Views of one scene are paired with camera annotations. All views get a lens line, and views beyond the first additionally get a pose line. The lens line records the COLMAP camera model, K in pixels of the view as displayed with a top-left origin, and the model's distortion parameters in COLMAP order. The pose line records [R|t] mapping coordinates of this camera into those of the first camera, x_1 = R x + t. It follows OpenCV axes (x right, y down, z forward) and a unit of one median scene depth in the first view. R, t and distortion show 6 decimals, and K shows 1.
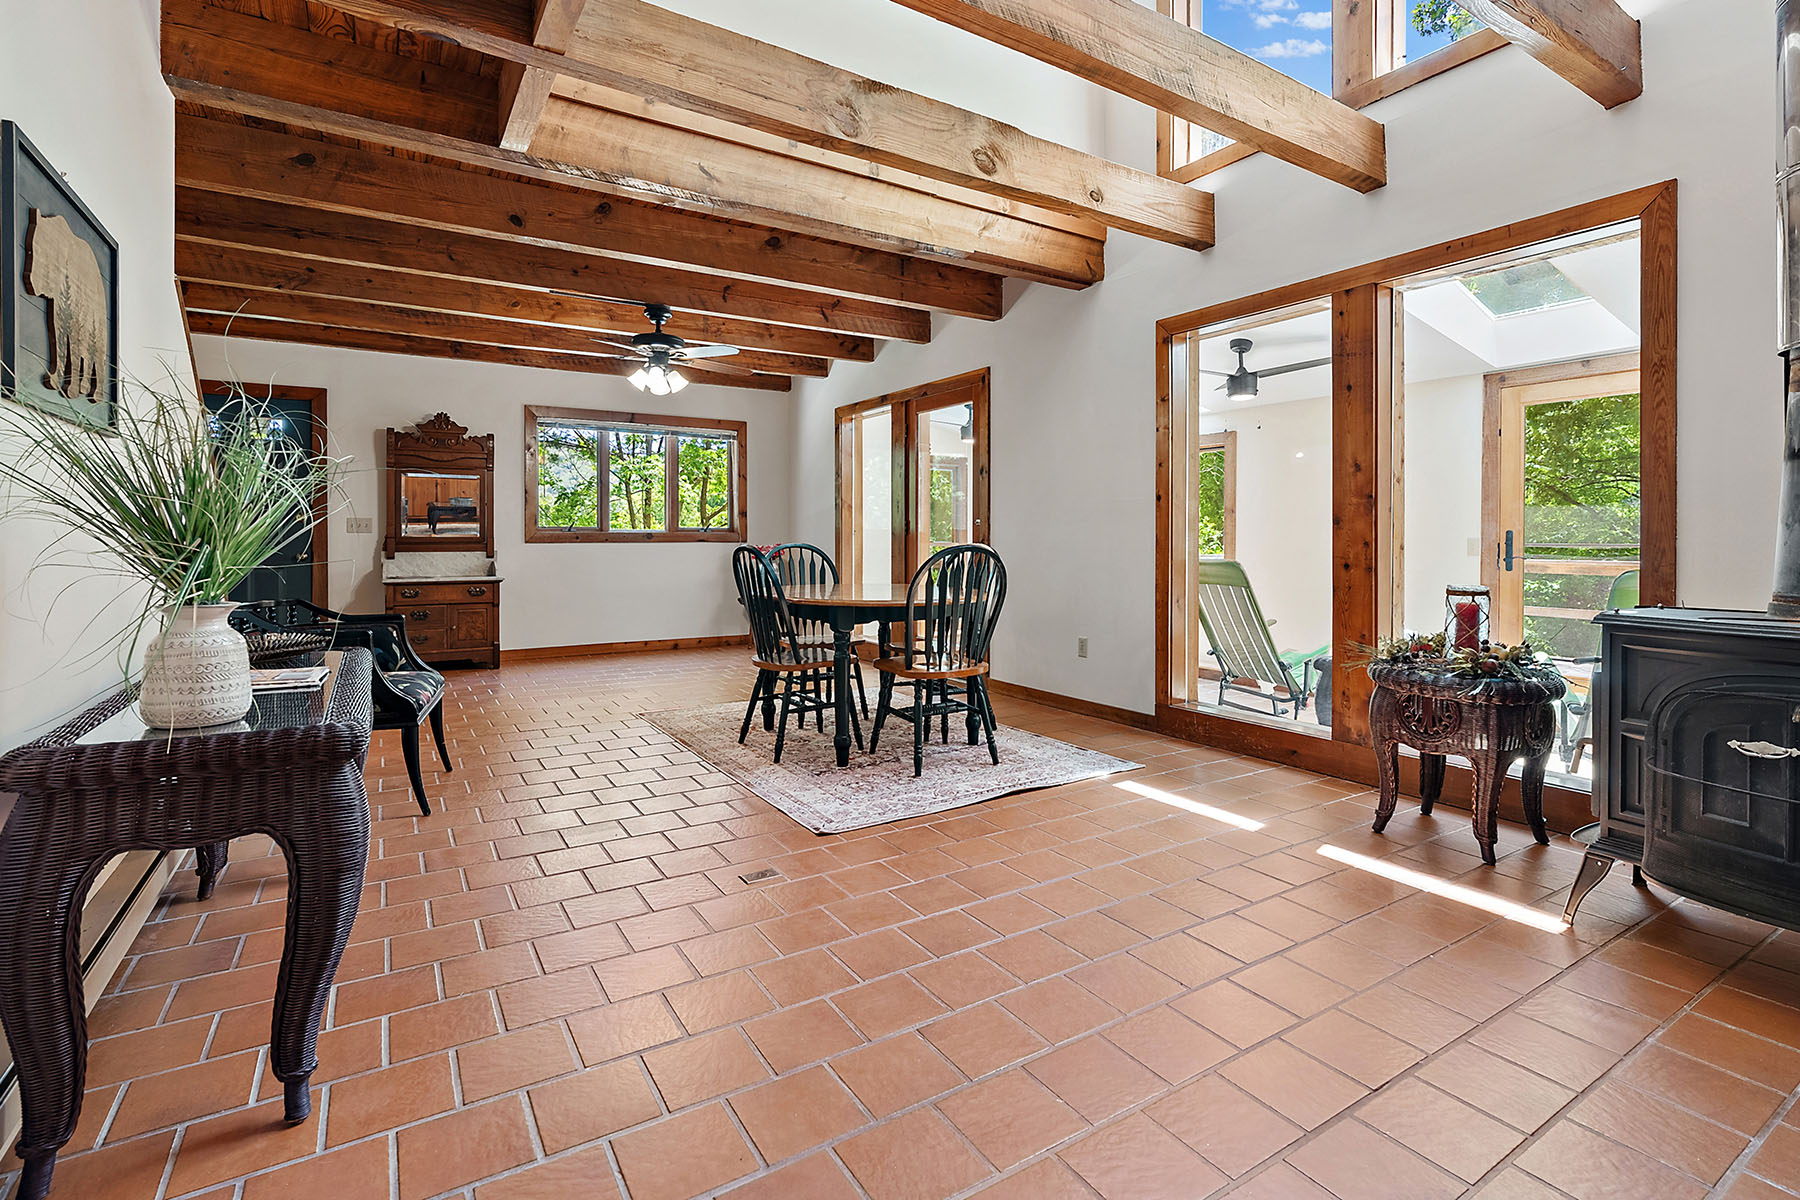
lens RADIAL K [[829.7, 0, 886.7], [0, 829.7, 544.3], [0, 0, 1]] dist [-0.011153, 0.004120]
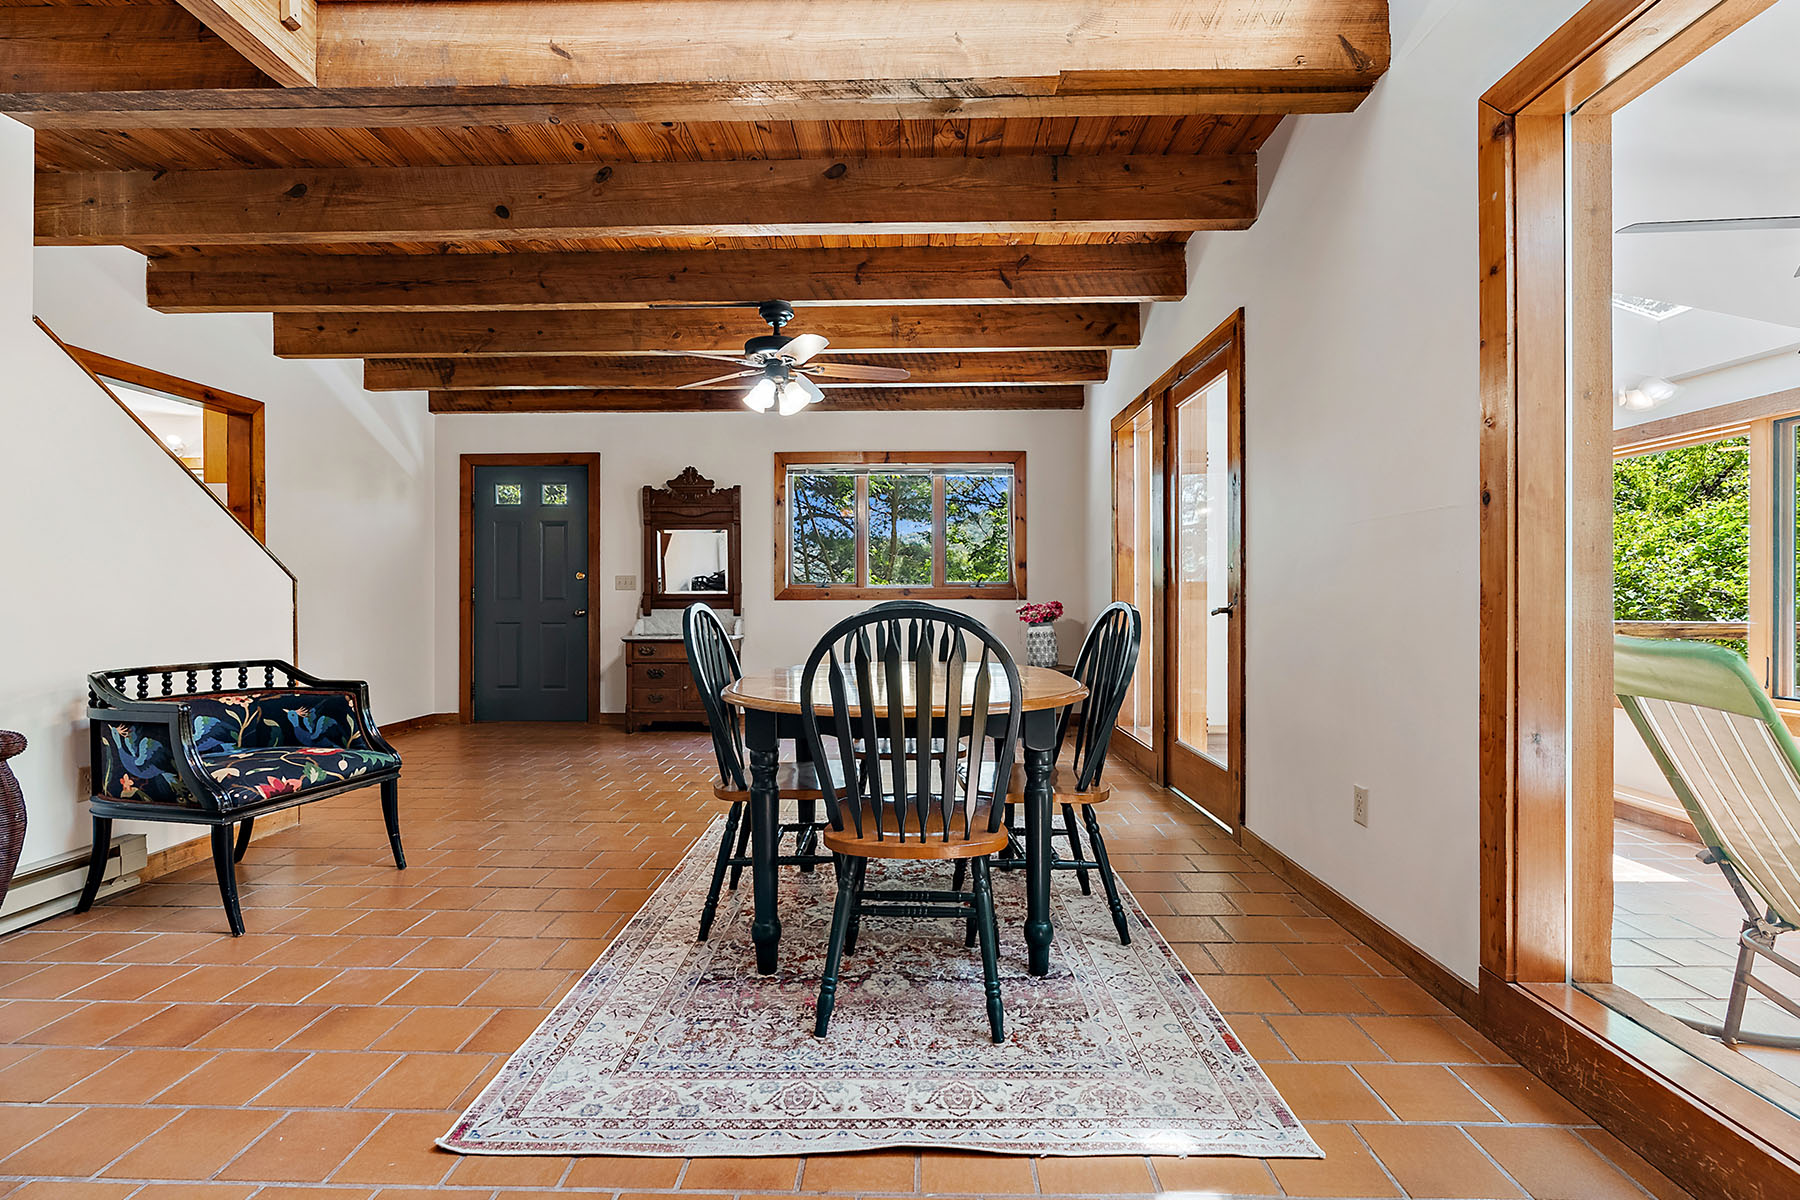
lens RADIAL K [[829.7, 0, 897.7], [0, 829.7, 594.9], [0, 0, 1]] dist [-0.011153, 0.004120]
pose [[0.843695, -0.002629, -0.536817, 0.255007], [-0.001583, 0.999971, -0.007385, -0.001025], [0.536821, 0.007081, 0.843666, 0.396176]]
